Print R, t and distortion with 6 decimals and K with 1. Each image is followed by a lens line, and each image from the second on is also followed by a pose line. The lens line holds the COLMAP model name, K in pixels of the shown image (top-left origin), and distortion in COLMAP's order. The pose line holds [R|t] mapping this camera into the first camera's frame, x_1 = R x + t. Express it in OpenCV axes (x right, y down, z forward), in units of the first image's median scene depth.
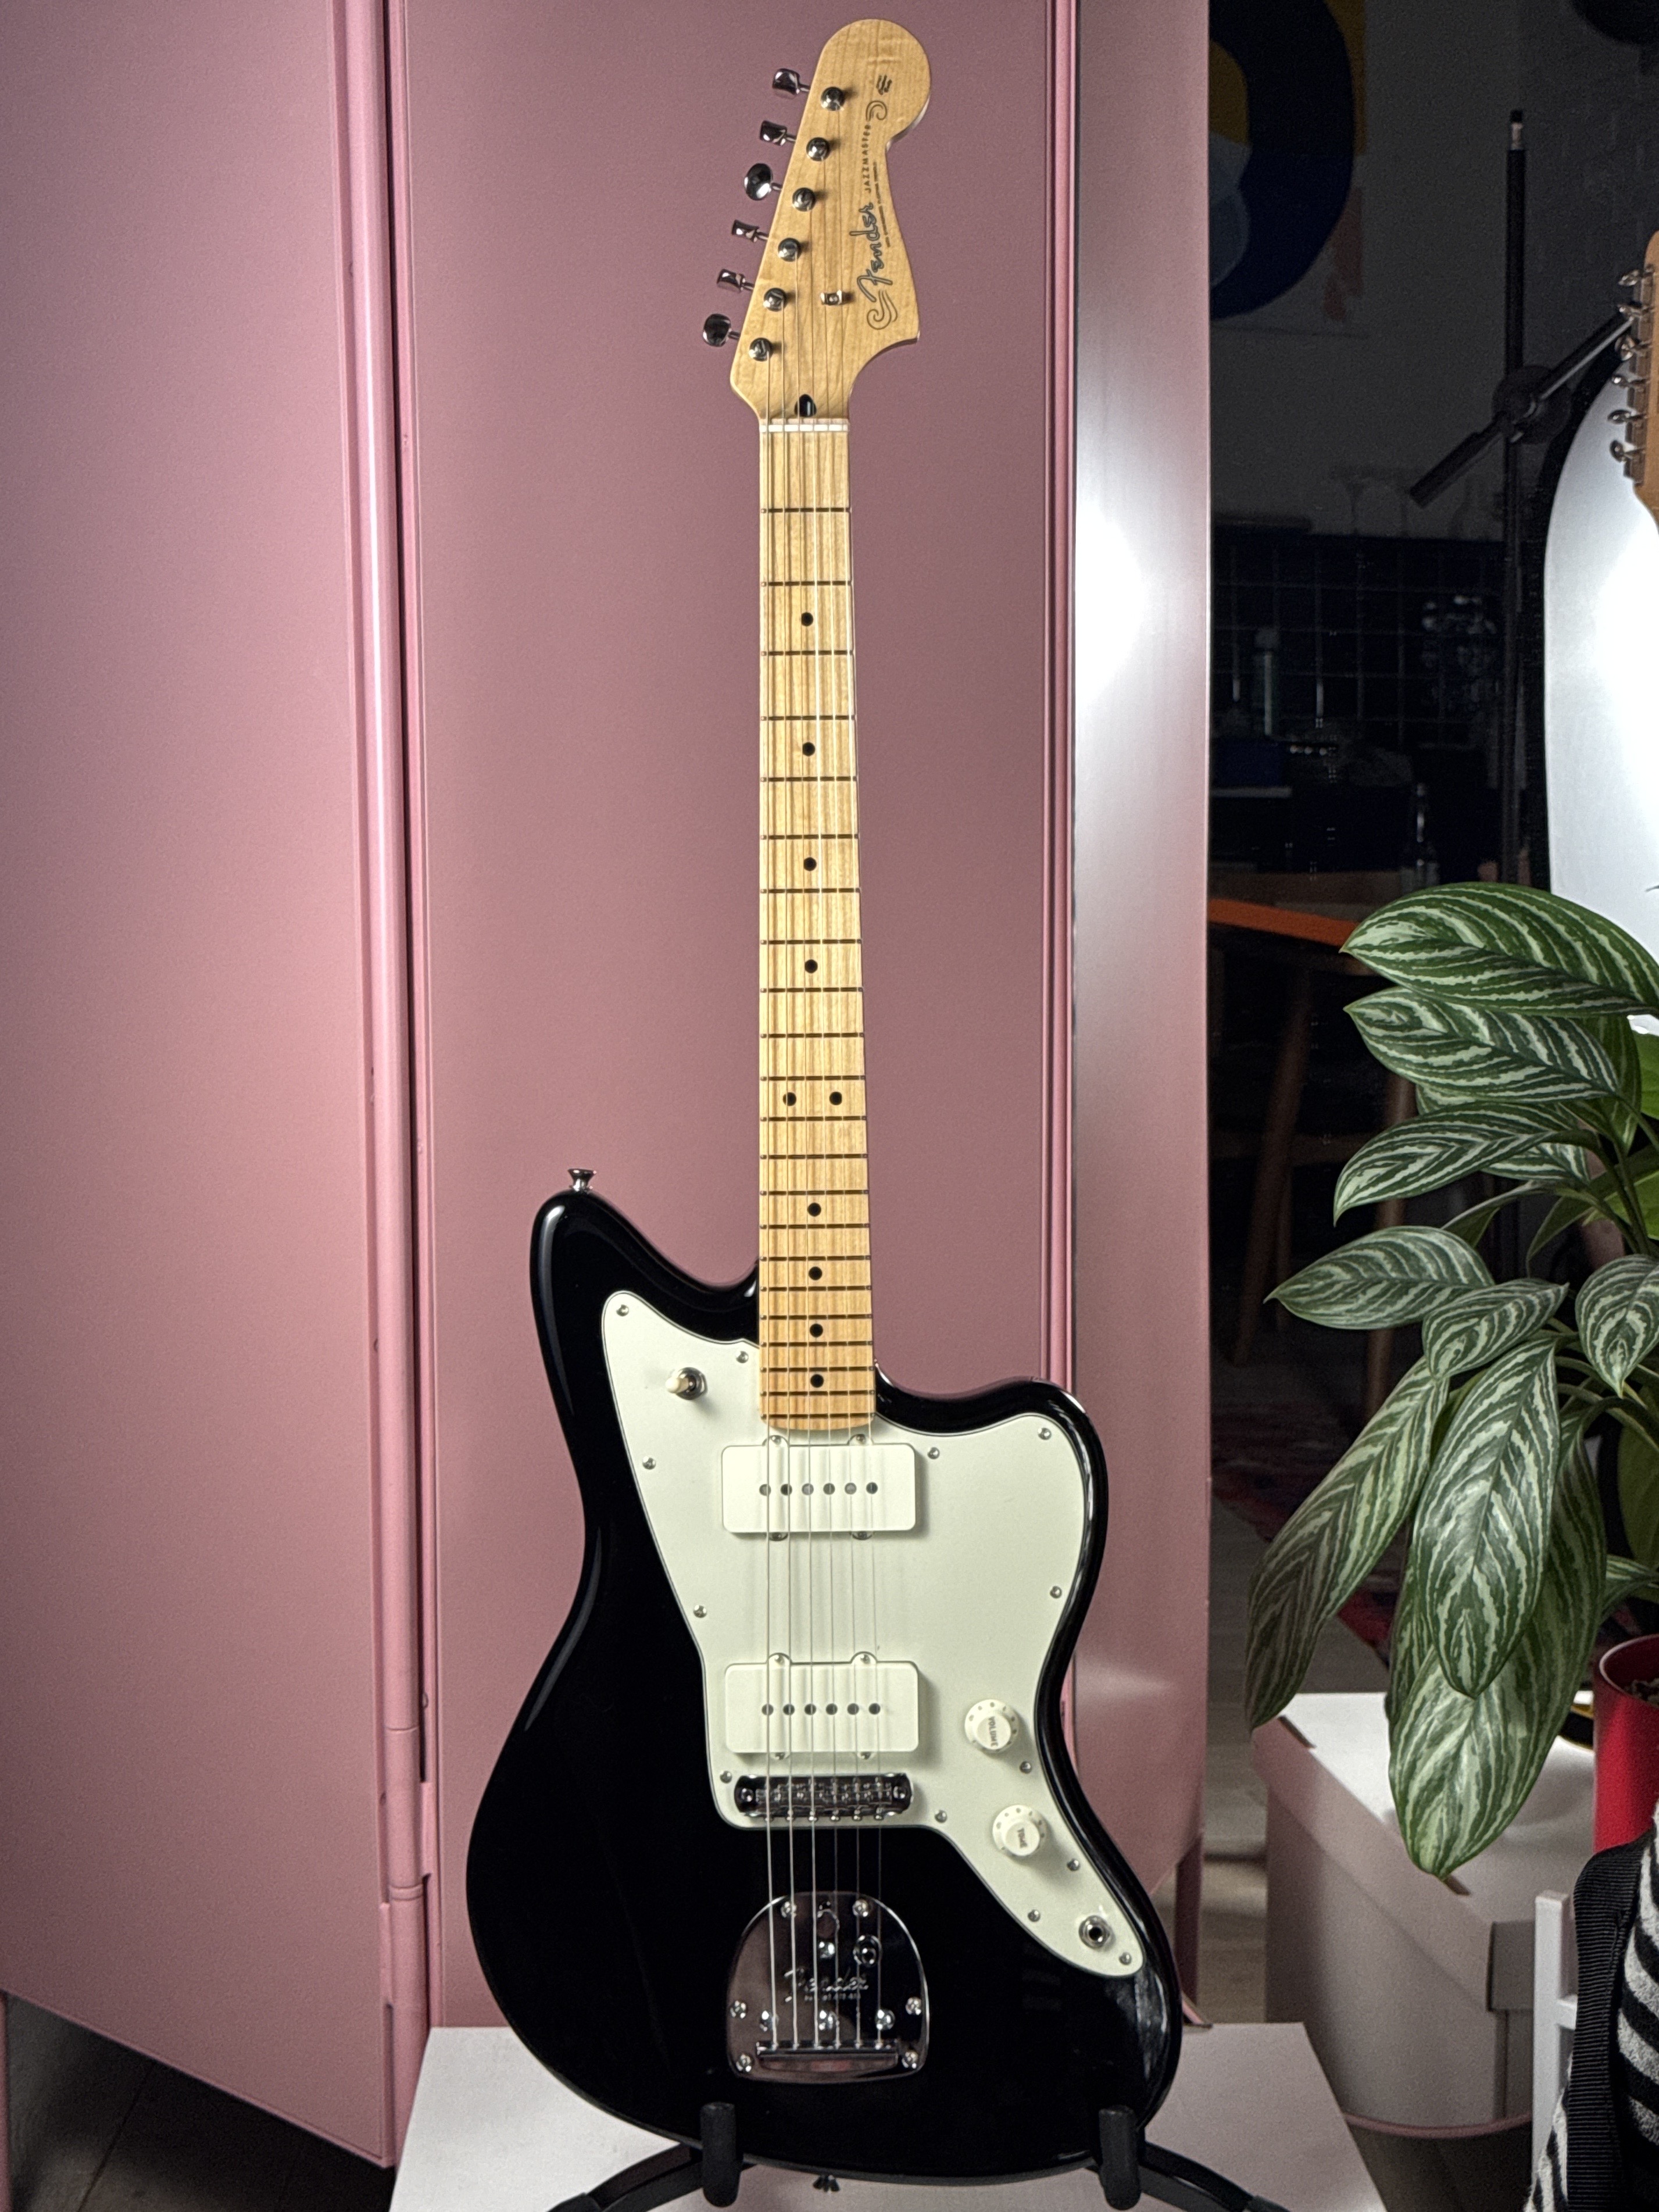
lens RADIAL K [[3353.6, 0, 785.2], [0, 3353.6, 1149.6], [0, 0, 1]] dist [0.117471, -0.050239]
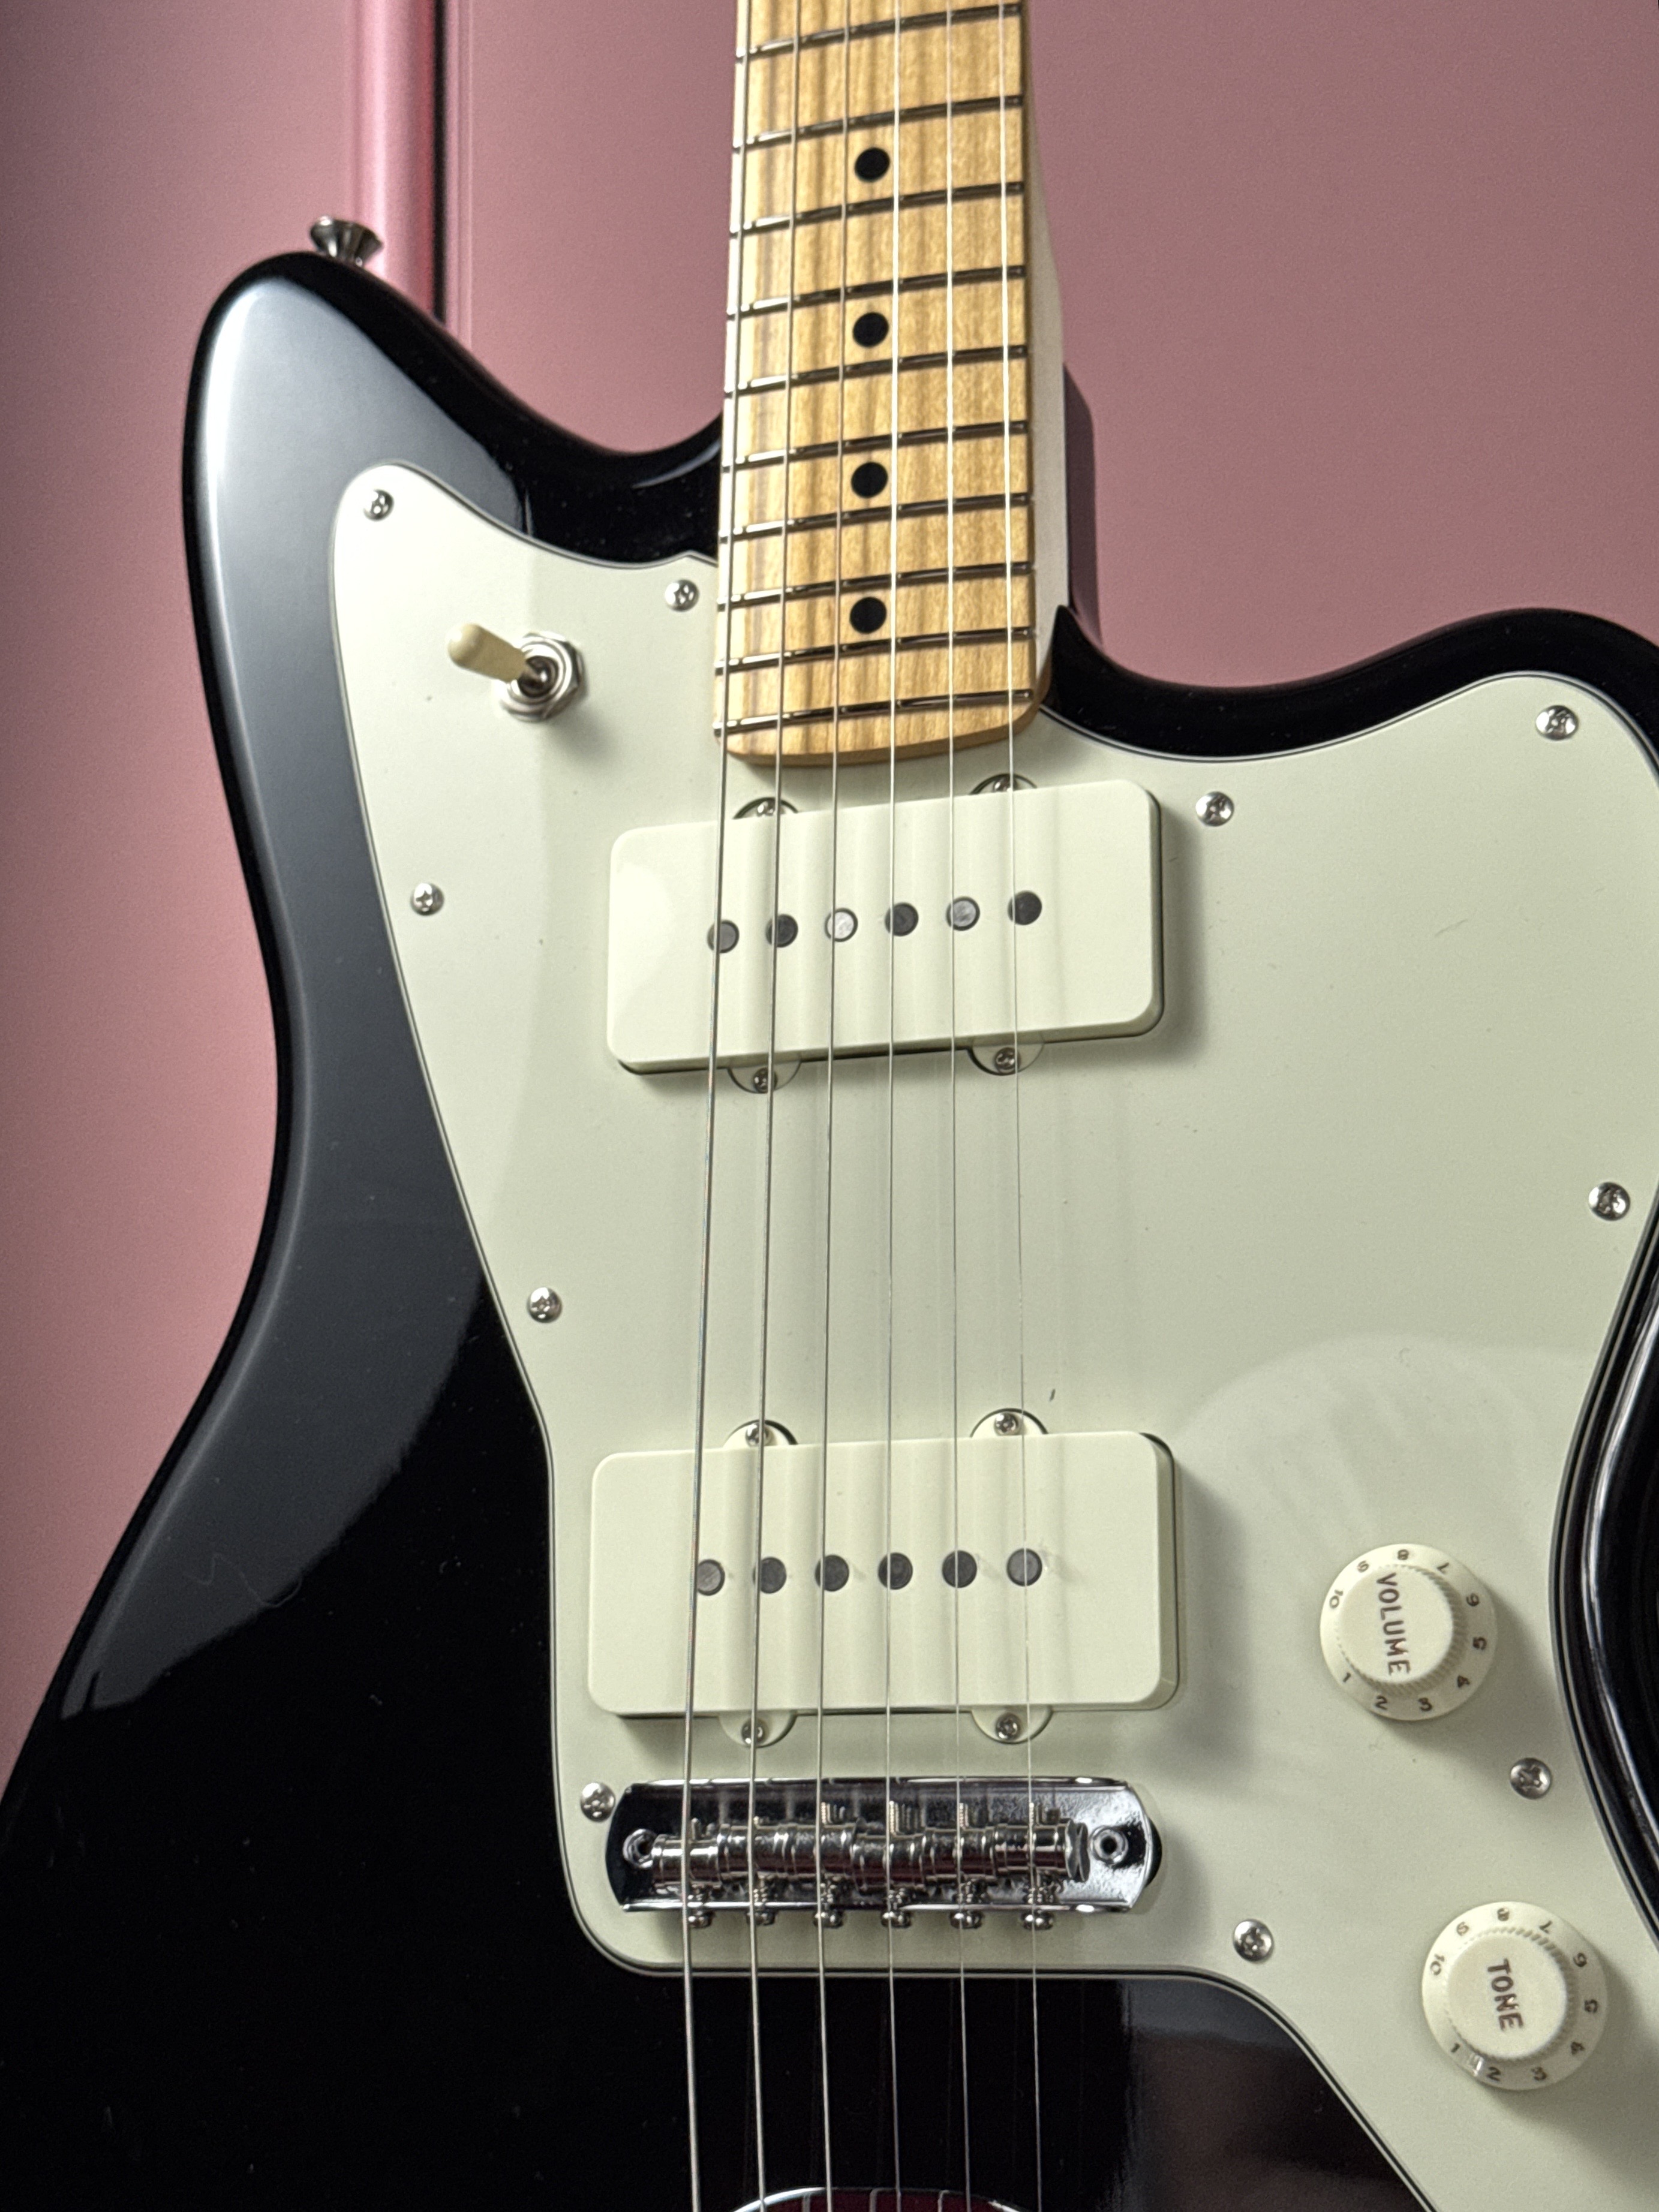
lens RADIAL K [[3348.3, 0, 833.1], [0, 3348.3, 1141.8], [0, 0, 1]] dist [0.115484, -0.069062]
pose [[0.948585, -0.058030, -0.311158, 0.110391], [-0.032115, 0.960332, -0.277004, 0.216664], [0.314889, 0.272755, 0.909093, 0.700478]]
